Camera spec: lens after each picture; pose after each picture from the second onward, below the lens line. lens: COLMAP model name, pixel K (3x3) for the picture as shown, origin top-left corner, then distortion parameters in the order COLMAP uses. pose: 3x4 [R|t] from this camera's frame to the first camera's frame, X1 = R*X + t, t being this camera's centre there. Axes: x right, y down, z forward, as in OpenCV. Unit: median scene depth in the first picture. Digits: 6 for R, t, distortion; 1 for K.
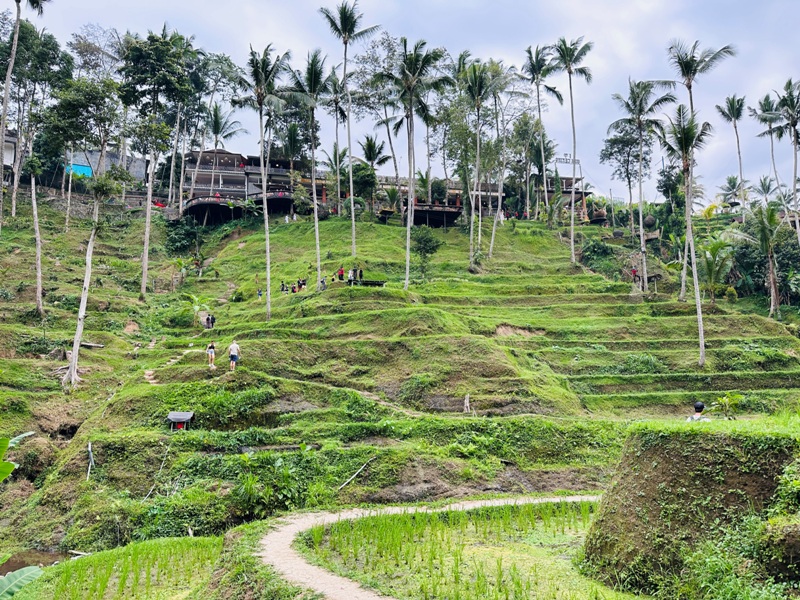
lens RADIAL K [[556.6, 0, 400.6], [0, 556.6, 296.7], [0, 0, 1]] dist [0.064483, -0.067874]
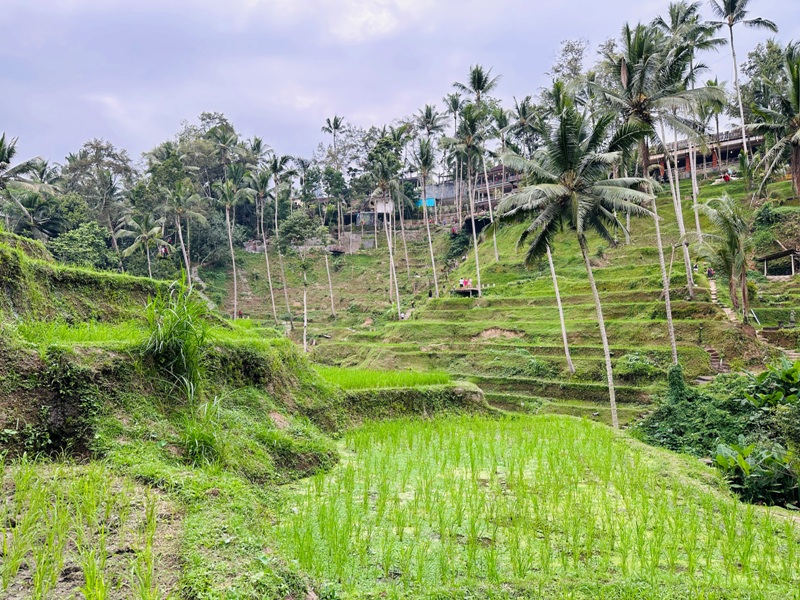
lens RADIAL K [[558.3, 0, 400.1], [0, 558.3, 301.1], [0, 0, 1]] dist [0.001429, 0.000202]
pose [[0.586309, -0.019672, -0.809848, 1.267565], [0.119855, 0.990809, 0.062704, -0.138158], [0.801172, -0.133828, 0.583279, 0.072497]]
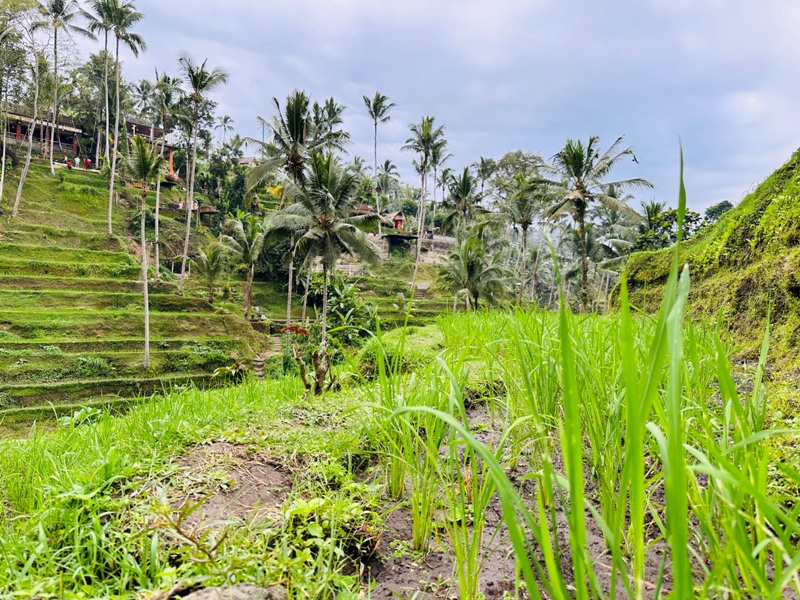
lens RADIAL K [[570.9, 0, 387.4], [0, 570.9, 303.3], [0, 0, 1]] dist [-0.001927, -0.006292]
pose [[0.853919, 0.052201, 0.517780, 0.348311], [-0.138365, 0.981918, 0.129195, -0.228747], [-0.501674, -0.181965, 0.845702, -0.210848]]
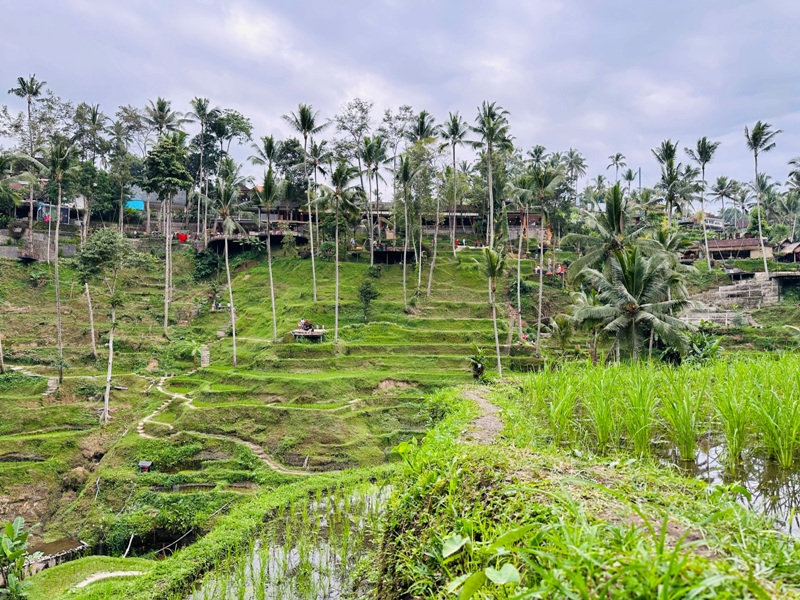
lens RADIAL K [[556.6, 0, 401.6], [0, 556.6, 297.5], [0, 0, 1]] dist [0.064483, -0.067874]
pose [[0.989021, 0.019768, -0.146444, 0.483134], [0.000003, 0.991009, 0.133797, -0.397109], [0.147772, -0.132329, 0.980129, -0.424149]]
